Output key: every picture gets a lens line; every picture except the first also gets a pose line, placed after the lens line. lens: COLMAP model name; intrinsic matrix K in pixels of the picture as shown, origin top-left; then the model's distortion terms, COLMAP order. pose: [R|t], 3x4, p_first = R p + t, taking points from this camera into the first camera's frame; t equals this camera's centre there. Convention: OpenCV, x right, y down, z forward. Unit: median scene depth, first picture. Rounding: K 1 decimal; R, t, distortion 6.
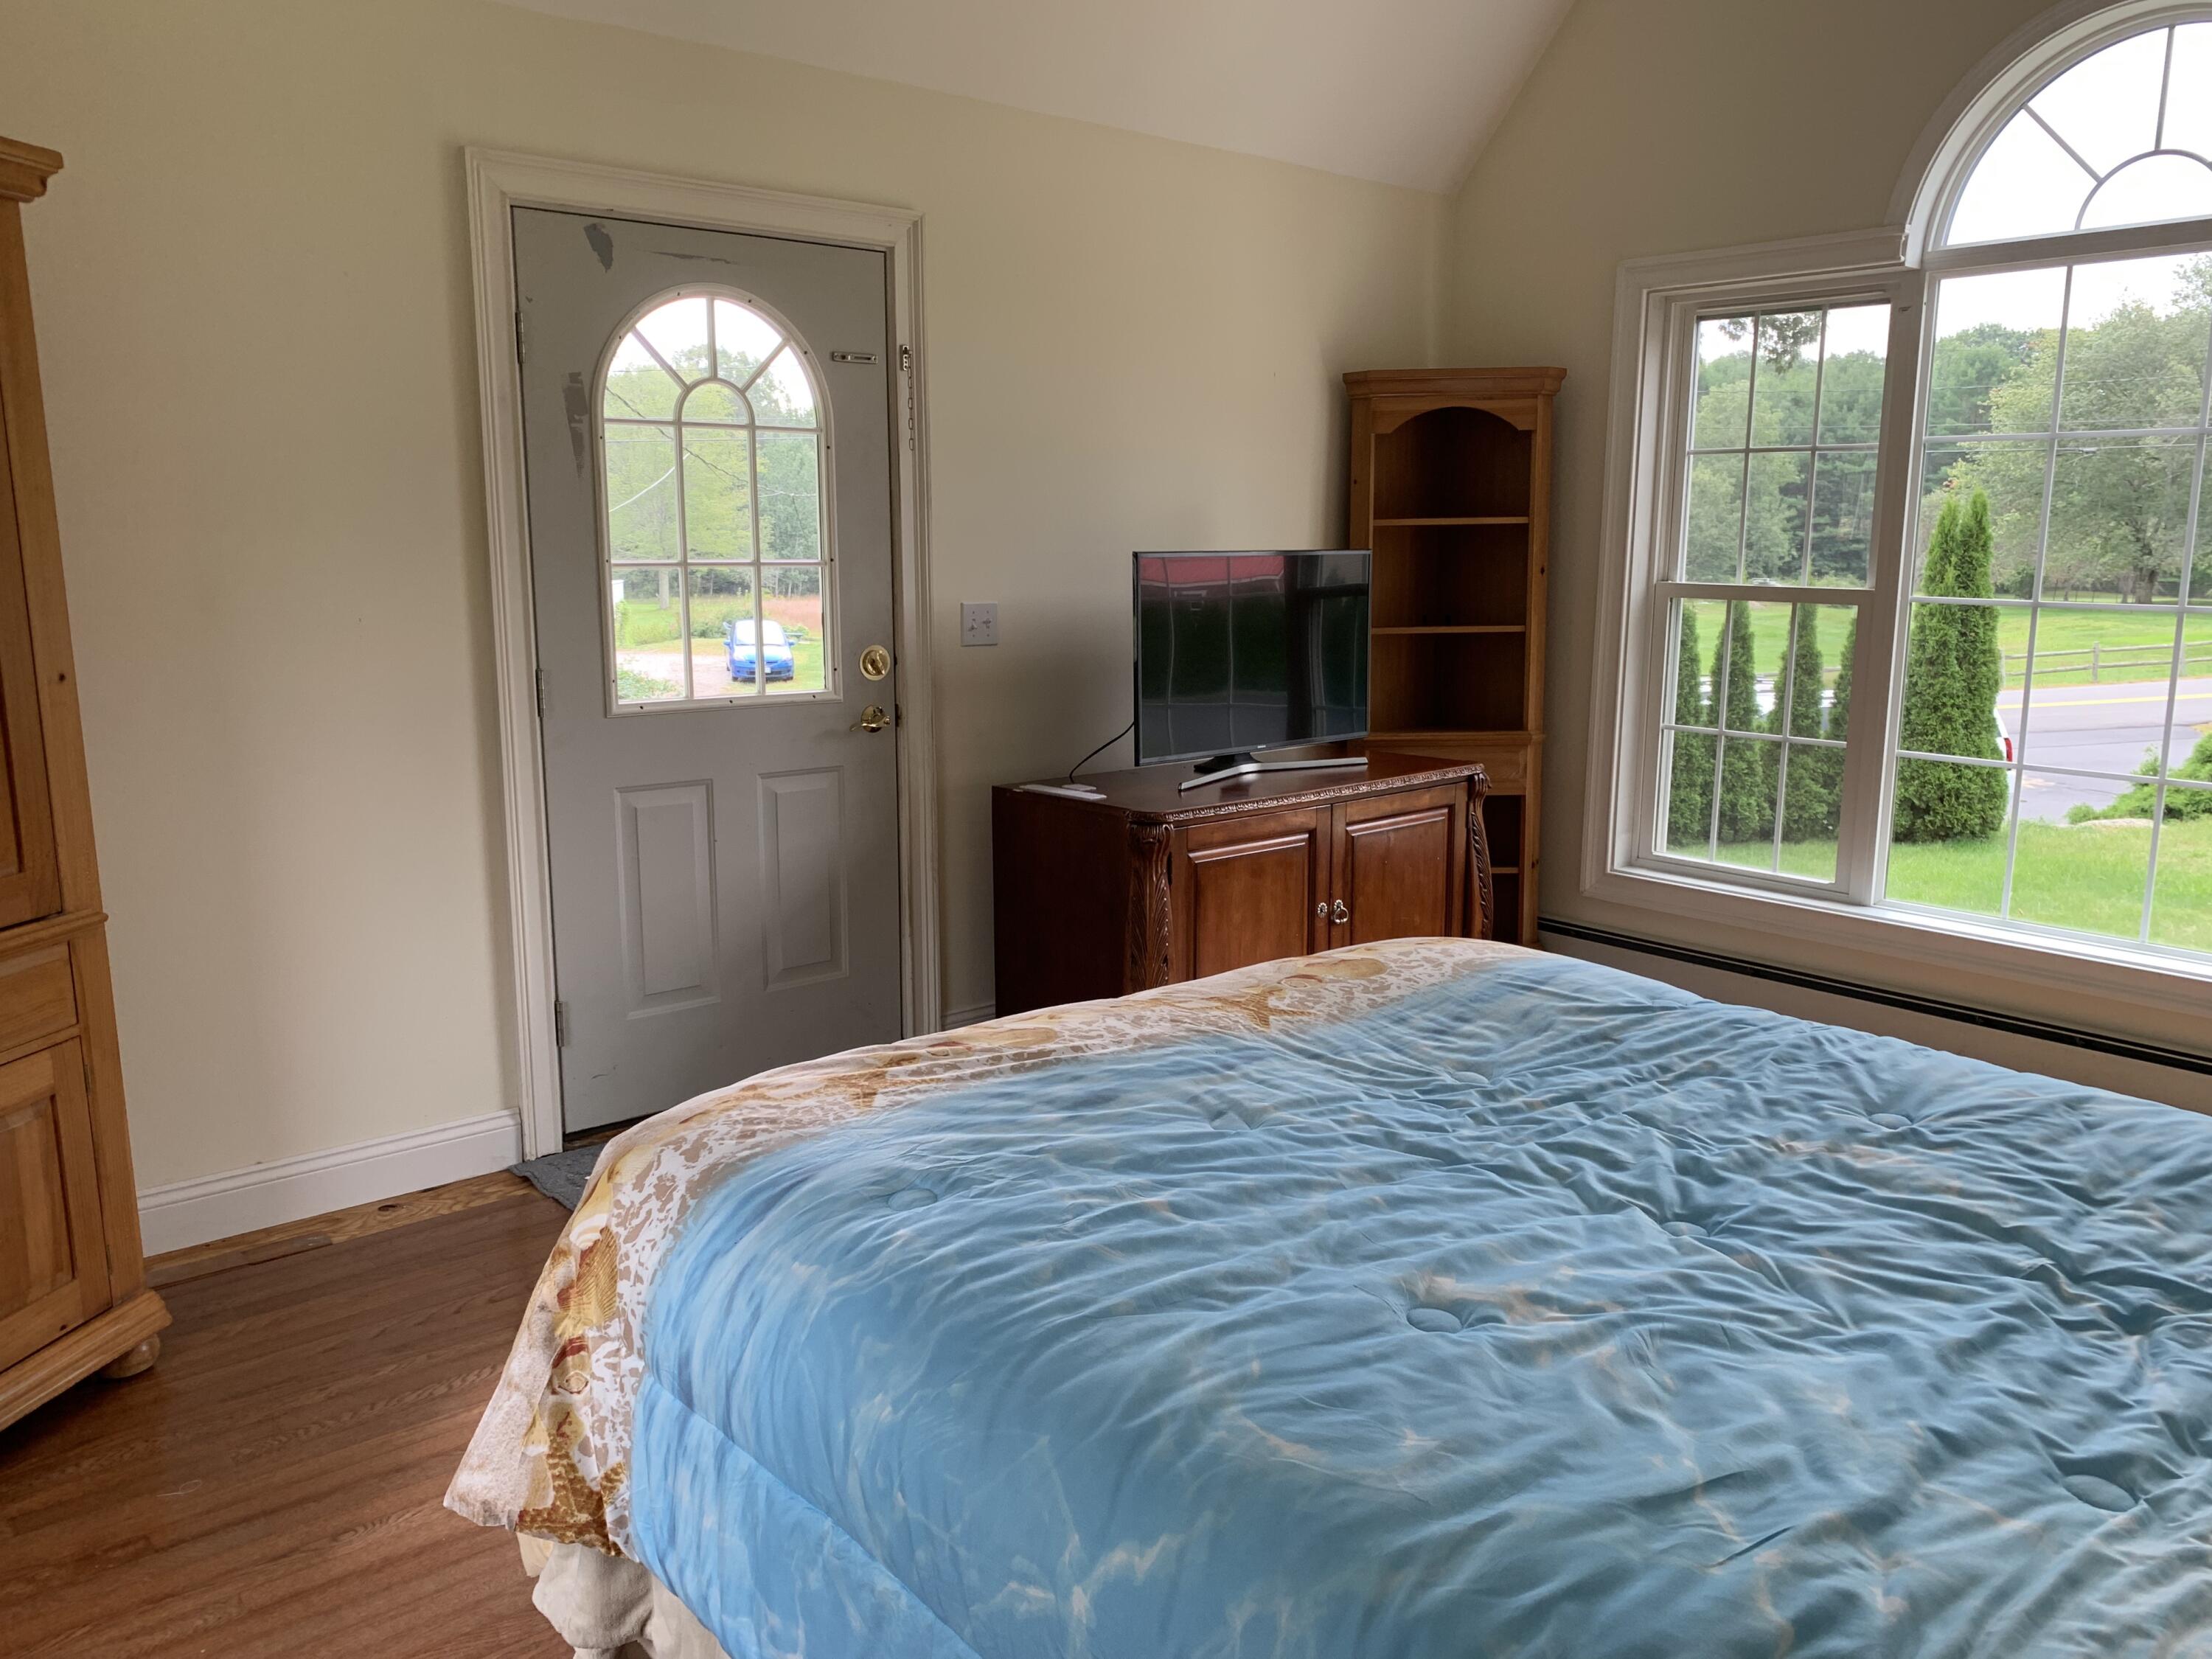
lens RADIAL K [[1674.5, 0, 1104.5], [0, 1674.5, 833.4], [0, 0, 1]] dist [-0.001579, 0.000615]
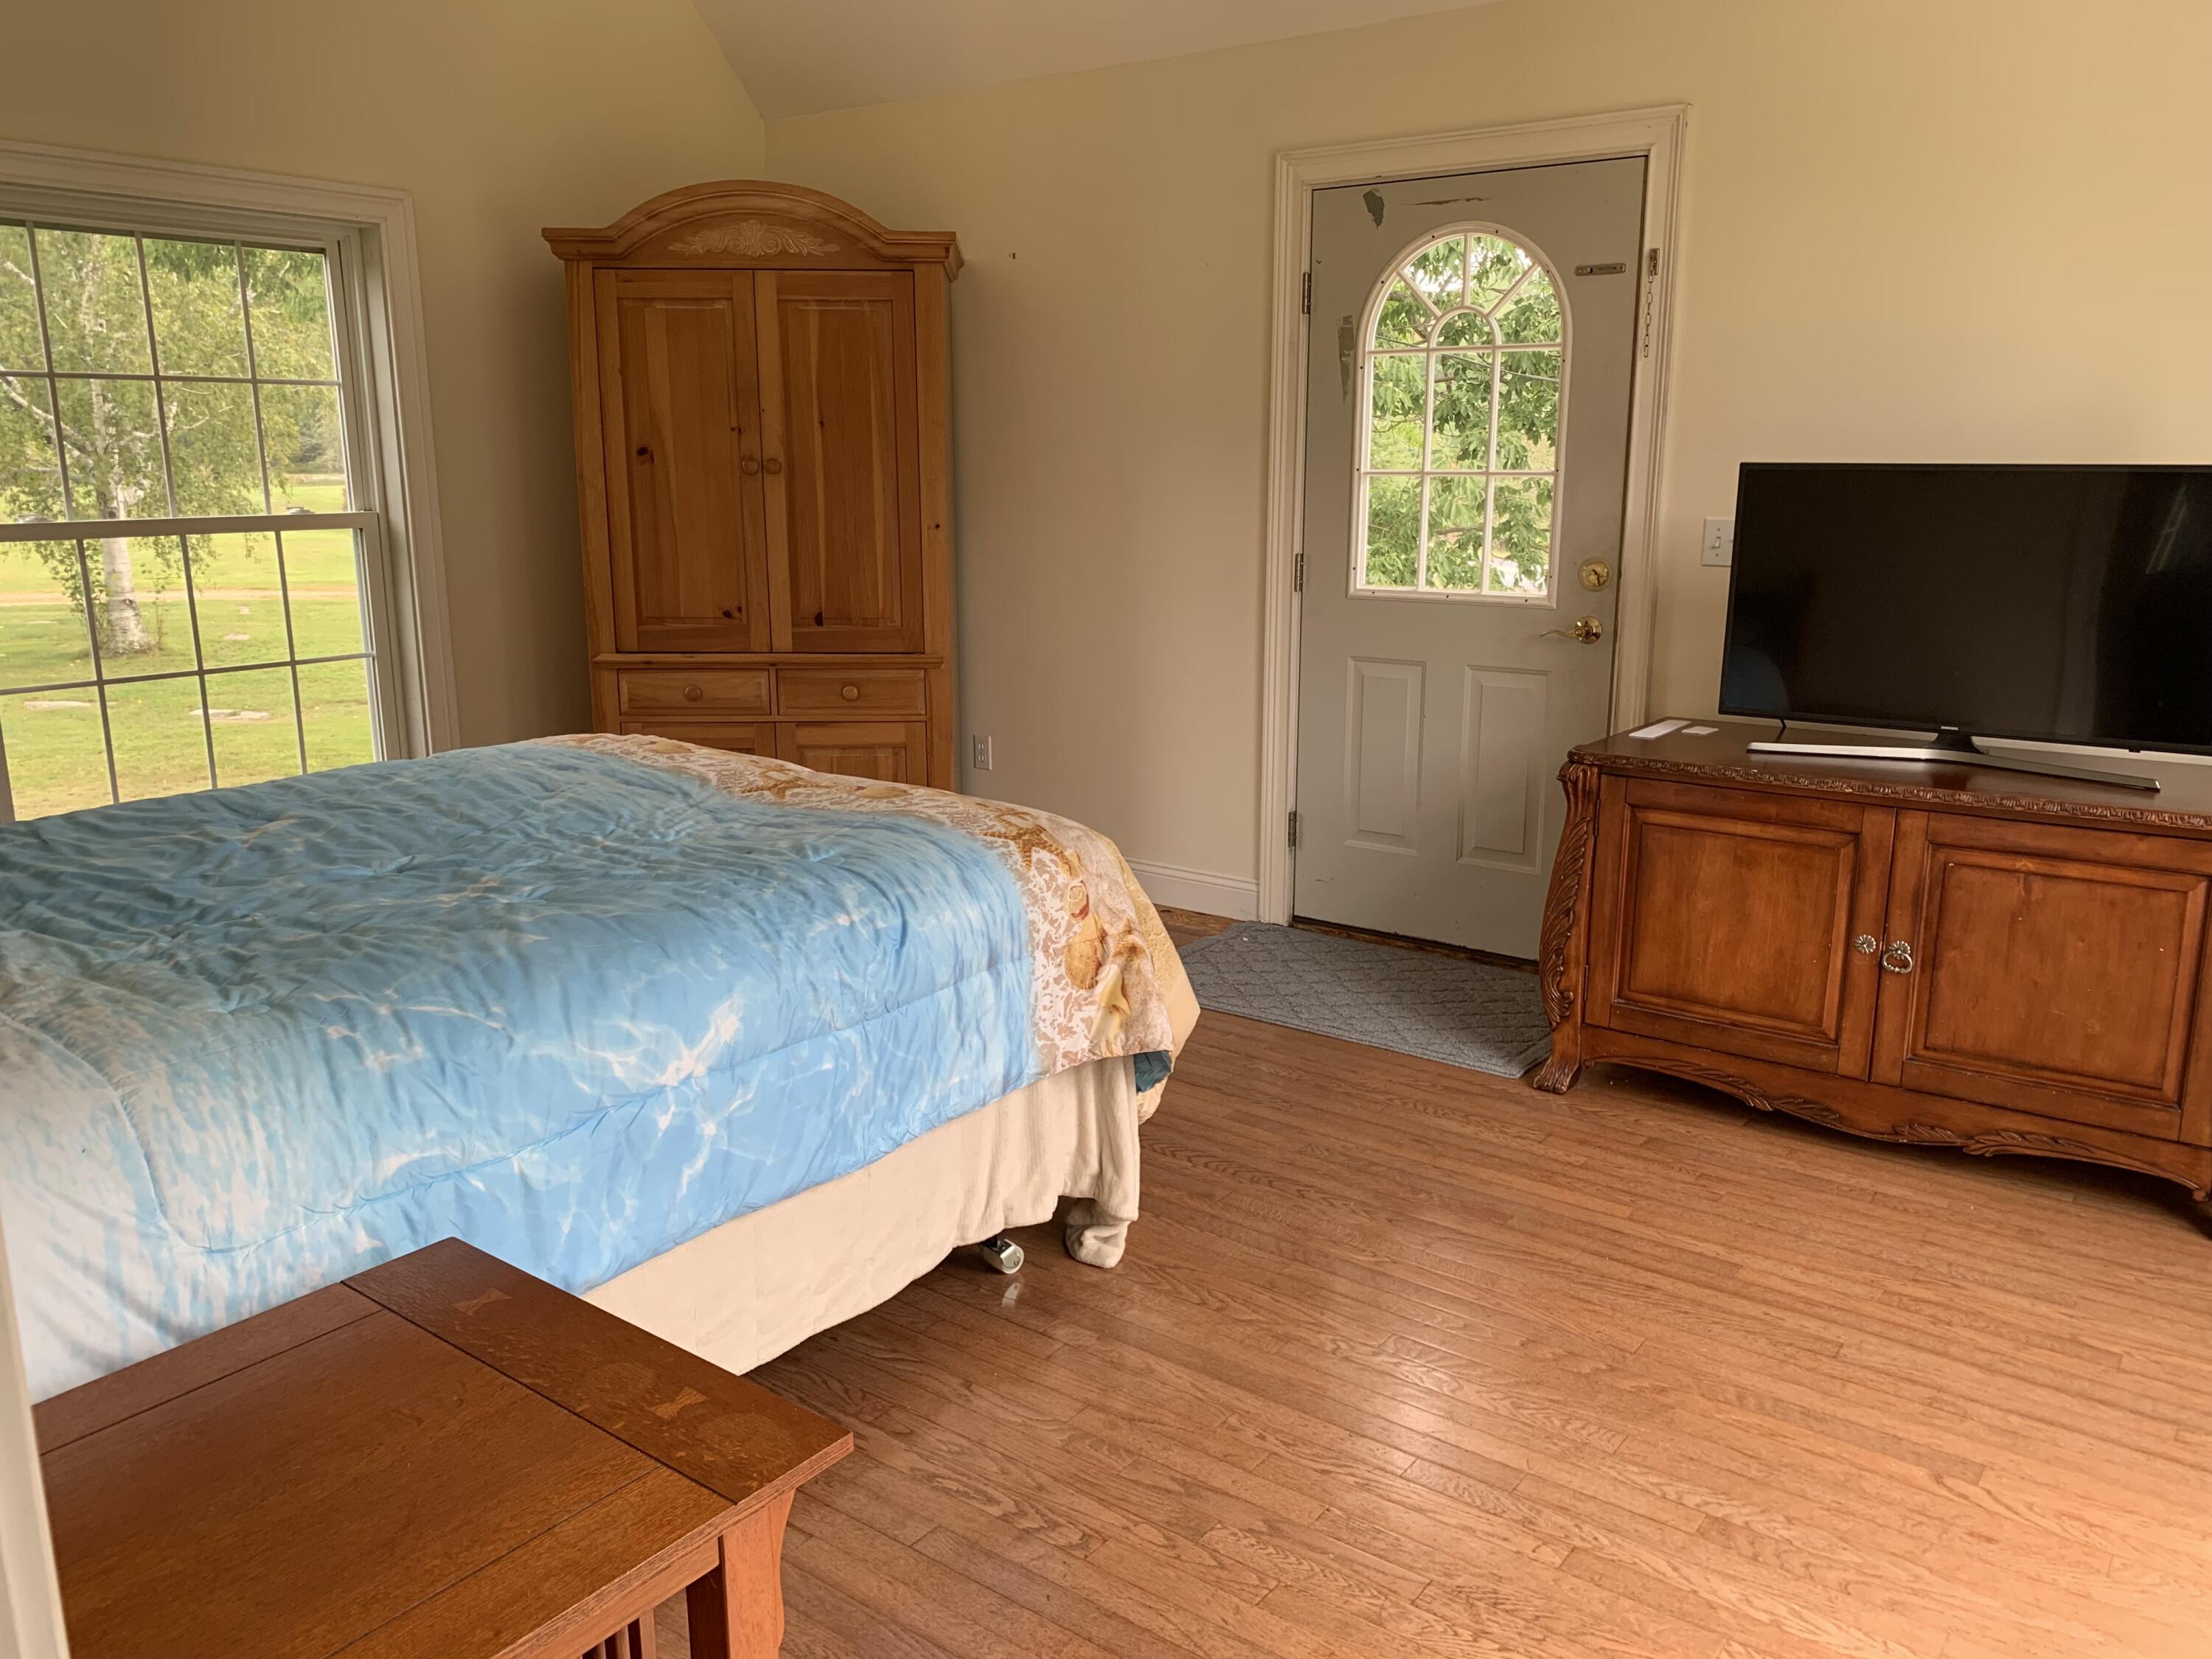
lens RADIAL K [[1674.5, 0, 1104.6], [0, 1674.5, 829.8], [0, 0, 1]] dist [-0.001579, 0.000615]
pose [[0.214605, 0.215576, -0.952613, 0.847518], [-0.170845, 0.968586, 0.180702, -0.091651], [0.961643, 0.123970, 0.244693, 0.525872]]
